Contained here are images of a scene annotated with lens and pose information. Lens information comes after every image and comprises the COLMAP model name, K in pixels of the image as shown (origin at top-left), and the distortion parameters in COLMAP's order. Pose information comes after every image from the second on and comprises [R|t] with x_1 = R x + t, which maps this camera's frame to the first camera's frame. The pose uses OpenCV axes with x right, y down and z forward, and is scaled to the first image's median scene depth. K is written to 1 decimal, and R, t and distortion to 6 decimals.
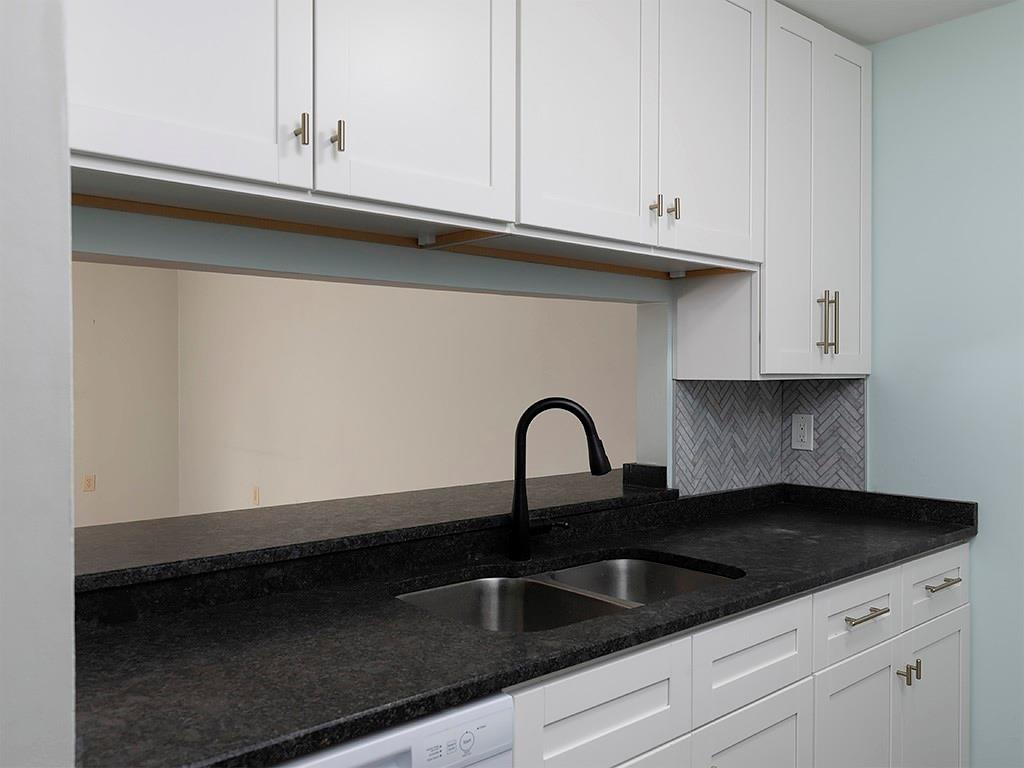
lens RADIAL K [[838.7, 0, 512.0], [0, 838.7, 384.0], [0, 0, 1]] dist [-0.001937, 0.000062]
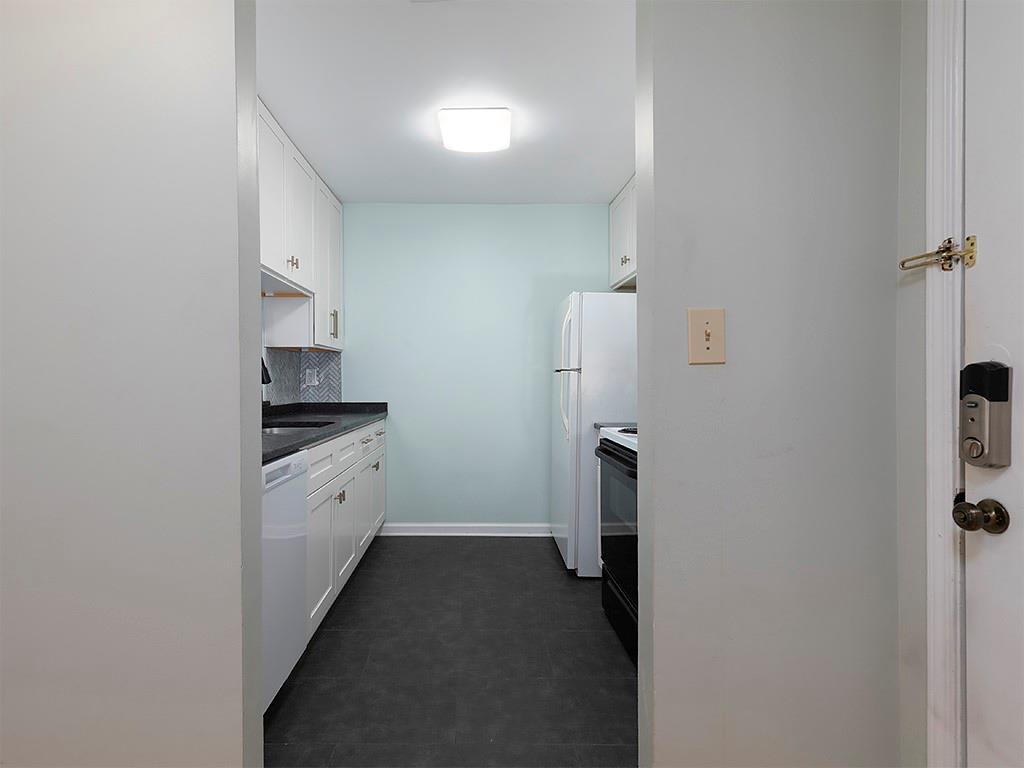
lens RADIAL K [[525.6, 0, 474.5], [0, 525.6, 383.4], [0, 0, 1]] dist [0.004385, 0.000544]
pose [[0.659202, -0.002826, 0.751961, -0.427624], [0.009607, 0.999943, -0.004665, 0.092905], [-0.751905, 0.010299, 0.659192, -0.209054]]
